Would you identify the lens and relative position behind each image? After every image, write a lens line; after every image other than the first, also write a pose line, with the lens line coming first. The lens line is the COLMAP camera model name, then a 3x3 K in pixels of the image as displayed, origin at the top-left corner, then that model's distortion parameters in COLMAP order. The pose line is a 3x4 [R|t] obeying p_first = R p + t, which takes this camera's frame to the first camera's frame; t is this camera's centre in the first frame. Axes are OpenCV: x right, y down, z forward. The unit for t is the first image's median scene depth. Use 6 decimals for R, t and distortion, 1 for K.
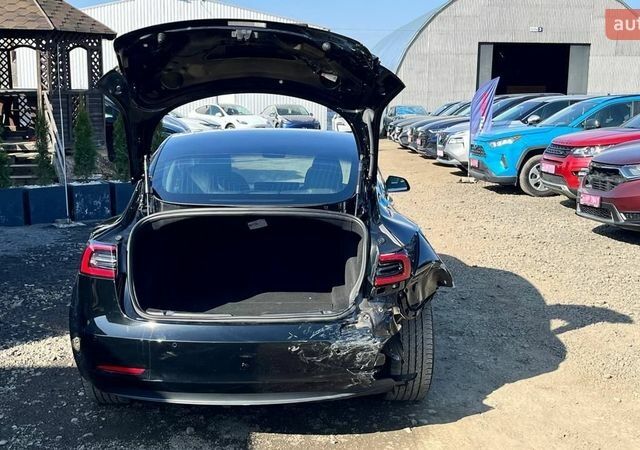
lens RADIAL K [[808.0, 0, 320.0], [0, 808.0, 225.0], [0, 0, 1]] dist [0.036254, -0.083397]
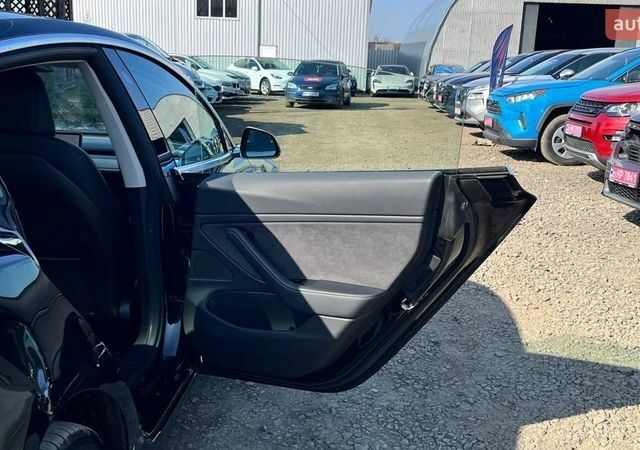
lens RADIAL K [[742.9, 0, 317.7], [0, 742.9, 237.0], [0, 0, 1]] dist [0.025866, -0.014058]
pose [[0.996704, 0.041920, -0.069449, 0.080359], [-0.036374, 0.996189, 0.079276, -0.013885], [0.072508, -0.076489, 0.994431, 0.230856]]
